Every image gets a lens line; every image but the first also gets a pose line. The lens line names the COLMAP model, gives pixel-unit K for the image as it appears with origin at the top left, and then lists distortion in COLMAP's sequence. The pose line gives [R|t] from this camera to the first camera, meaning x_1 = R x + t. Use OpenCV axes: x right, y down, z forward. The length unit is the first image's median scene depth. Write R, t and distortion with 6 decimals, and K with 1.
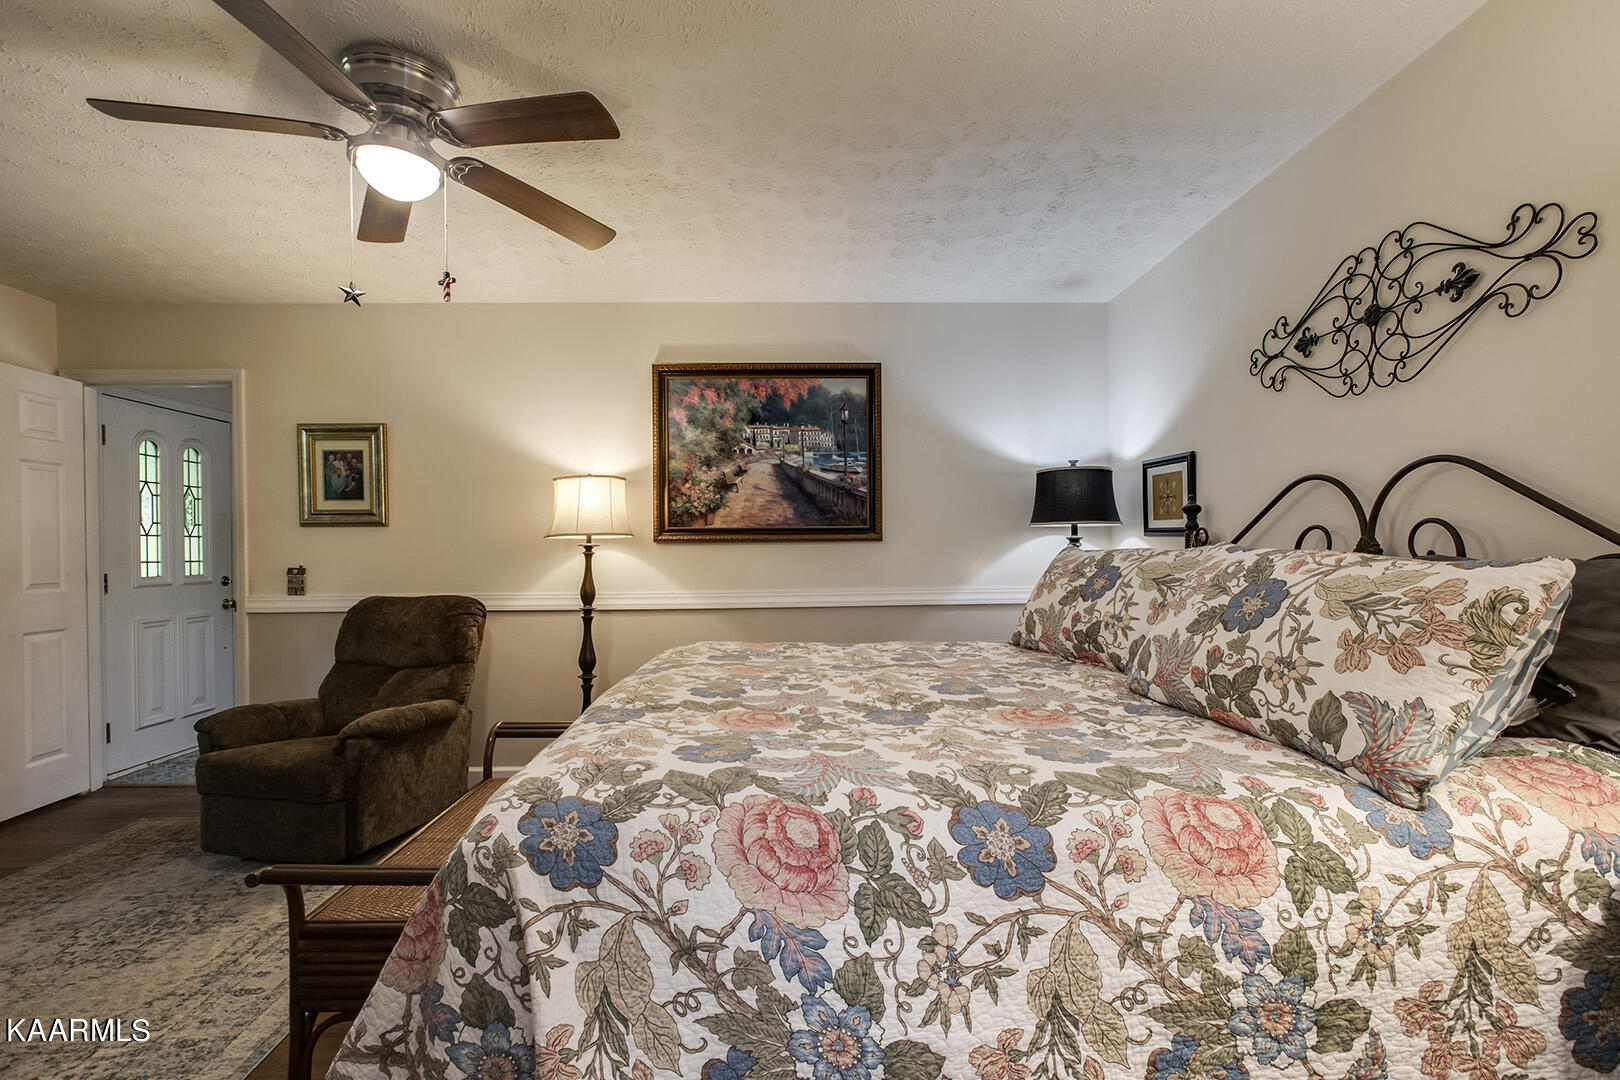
lens RADIAL K [[747.0, 0, 814.7], [0, 747.0, 555.4], [0, 0, 1]] dist [-0.011952, 0.005098]
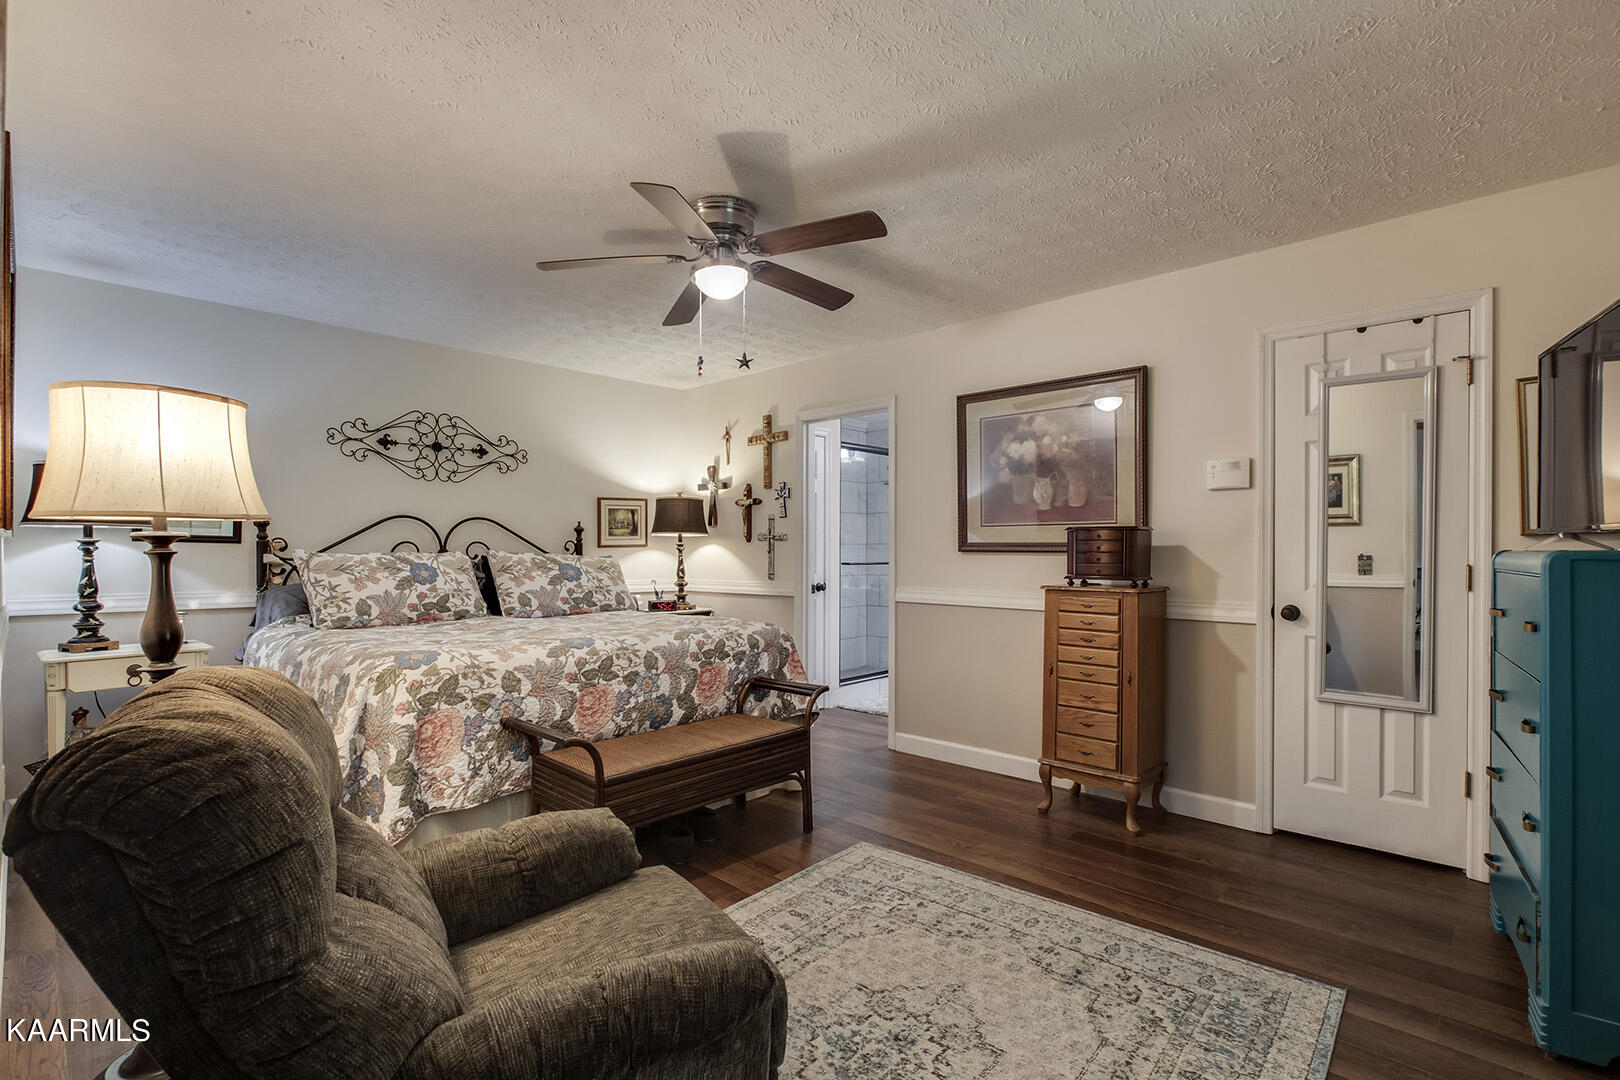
lens RADIAL K [[747.0, 0, 814.7], [0, 747.0, 555.4], [0, 0, 1]] dist [-0.011952, 0.005098]
pose [[-0.707576, 0.004706, 0.706621, -1.568689], [0.010401, 0.999939, 0.003756, -0.000390], [-0.706560, 0.010007, -0.707582, 1.753000]]
